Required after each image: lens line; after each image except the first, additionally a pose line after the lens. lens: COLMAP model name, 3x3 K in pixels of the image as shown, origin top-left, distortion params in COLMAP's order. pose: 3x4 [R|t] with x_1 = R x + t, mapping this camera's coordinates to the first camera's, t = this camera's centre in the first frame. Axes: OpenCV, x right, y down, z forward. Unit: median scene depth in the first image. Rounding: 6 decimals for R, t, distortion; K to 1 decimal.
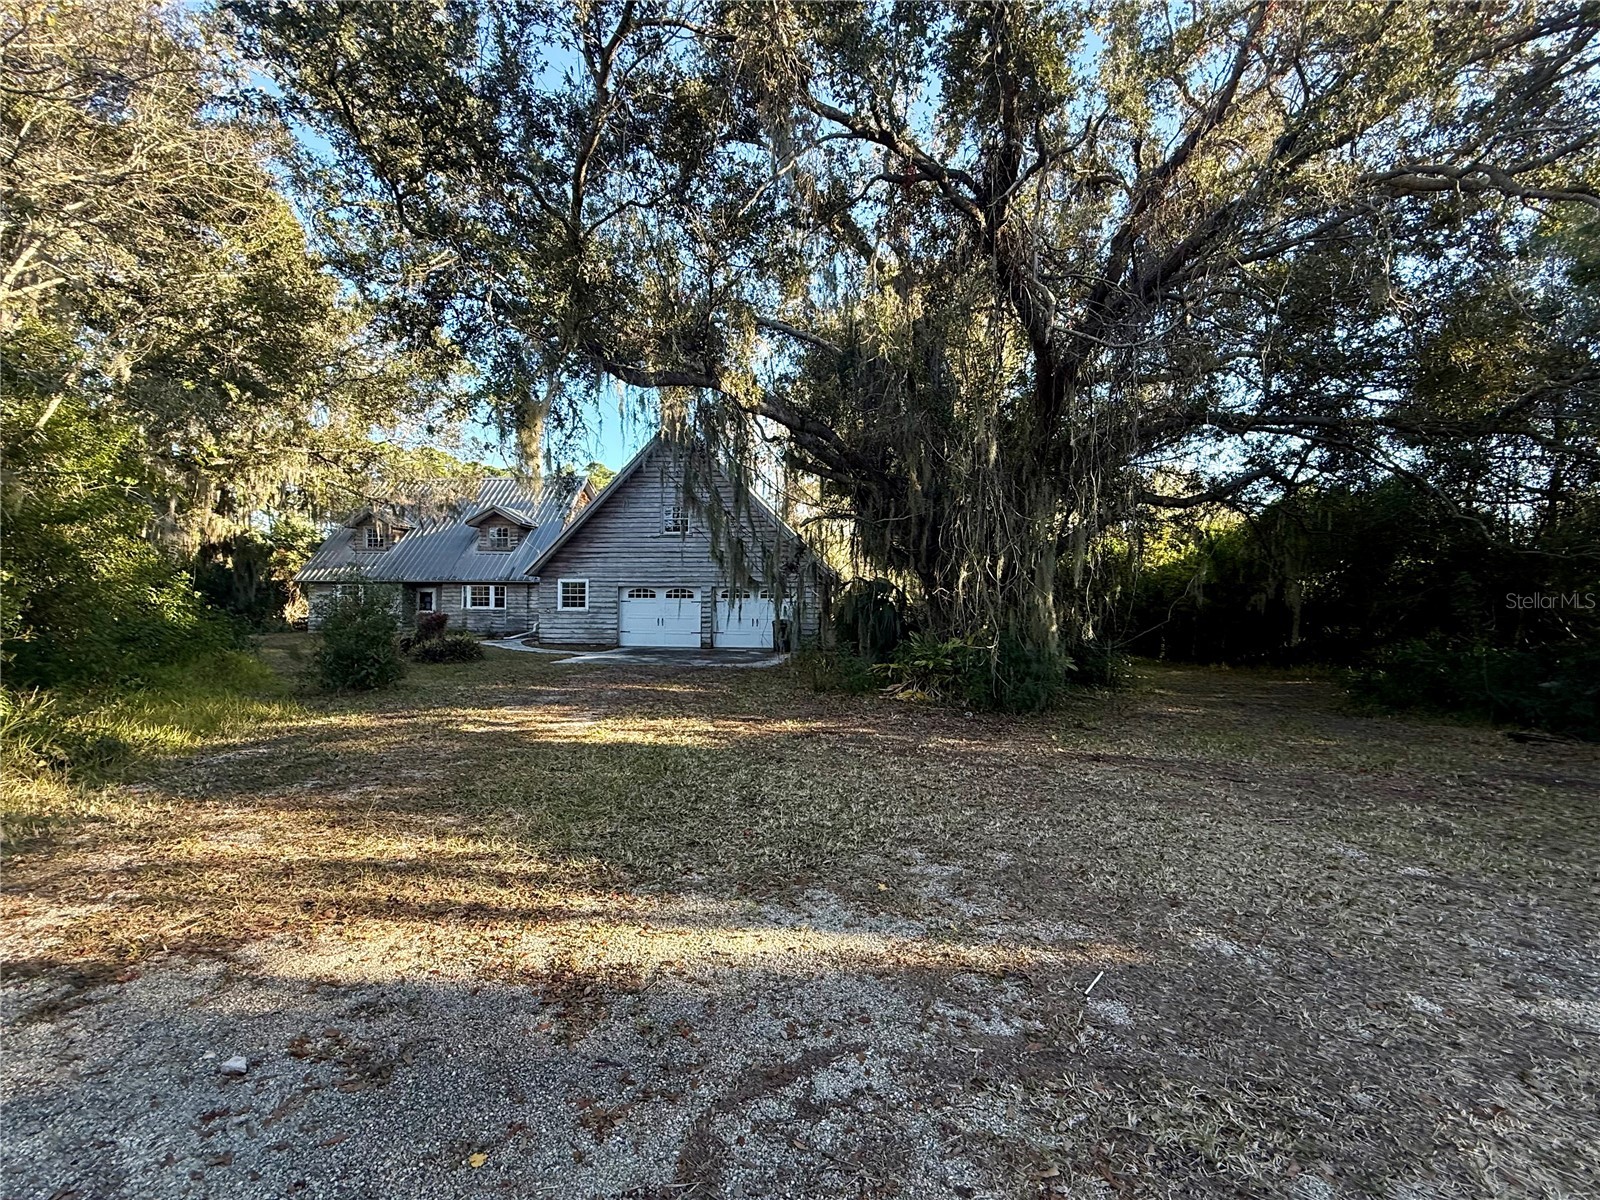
lens RADIAL K [[714.1, 0, 795.8], [0, 714.1, 600.5], [0, 0, 1]] dist [-0.000482, -0.000067]
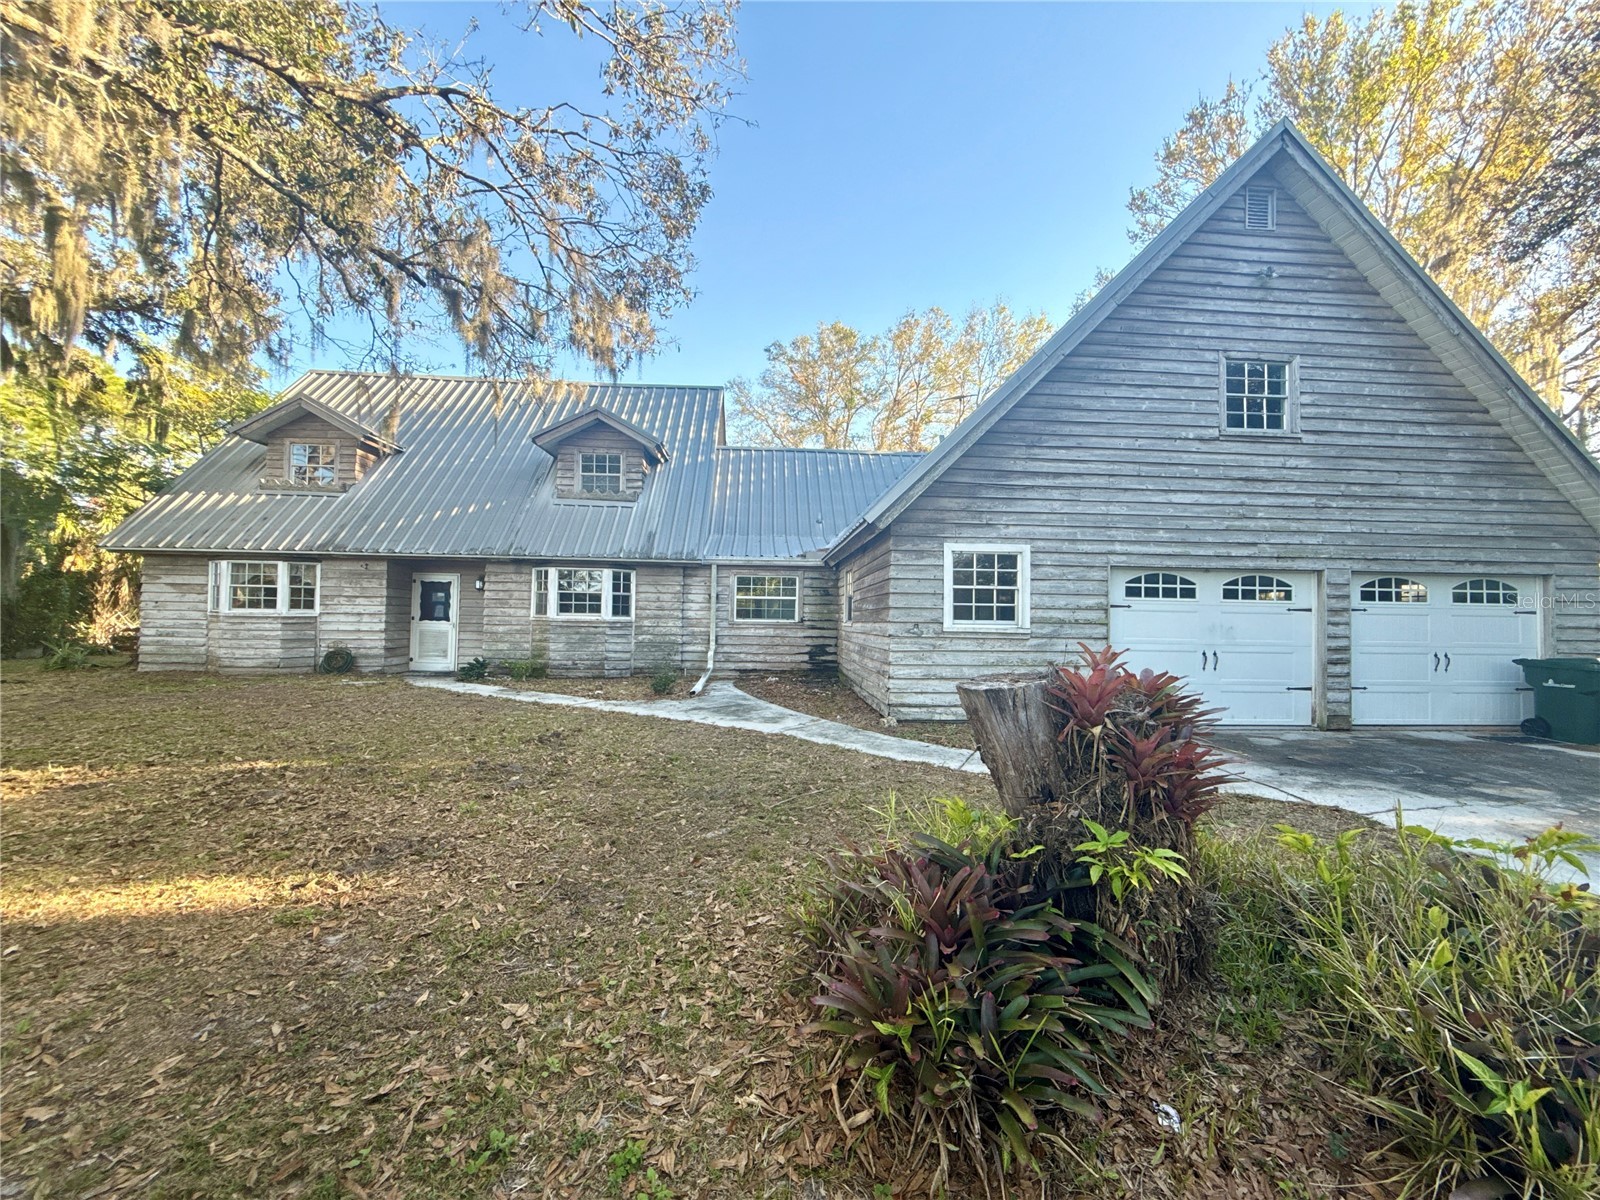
lens RADIAL K [[635.5, 0, 801.6], [0, 635.5, 598.5], [0, 0, 1]] dist [-0.000610, 0.000182]
pose [[0.980981, 0.011554, 0.193760, -0.466129], [-0.009319, 0.999879, -0.012442, 0.002872], [-0.193881, 0.010400, 0.980970, 0.696645]]
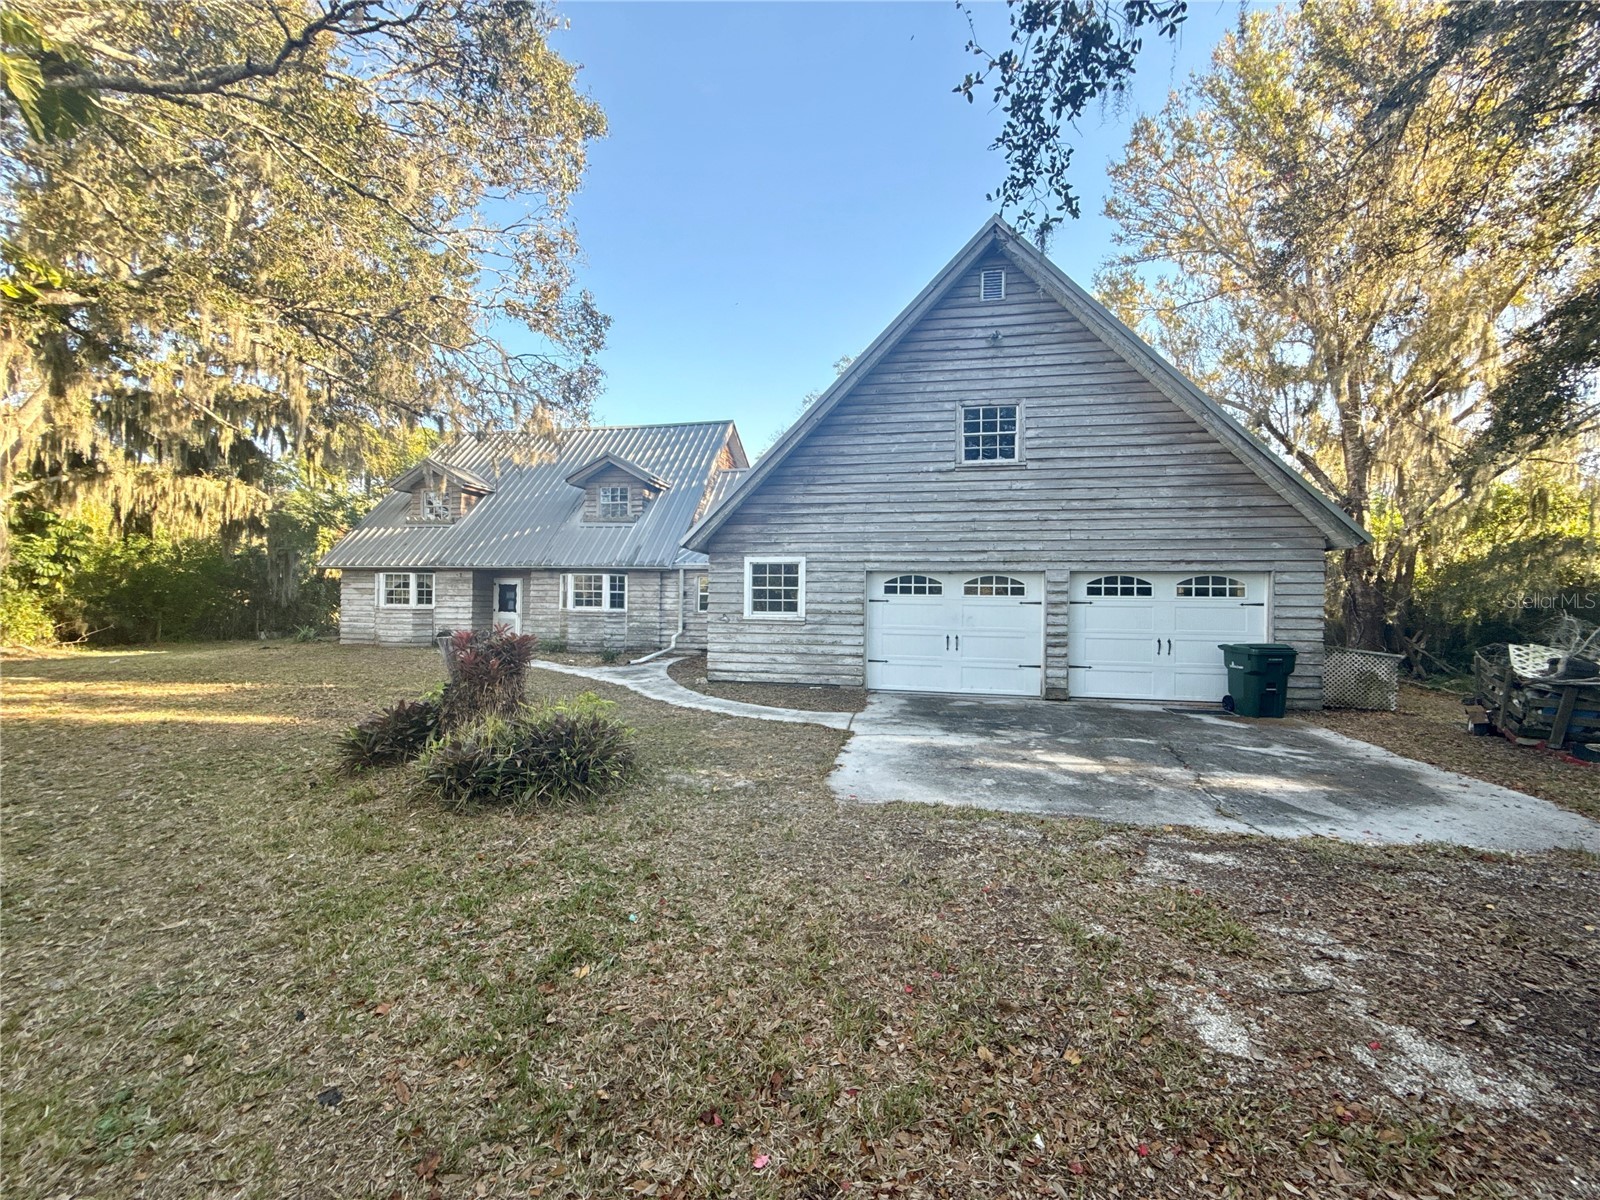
lens RADIAL K [[635.5, 0, 799.7], [0, 635.5, 598.2], [0, 0, 1]] dist [-0.000610, 0.000182]
pose [[0.997617, 0.003161, -0.068920, -0.261376], [-0.002998, 0.999992, 0.002469, -0.001517], [0.068927, -0.002256, 0.997619, 0.544996]]
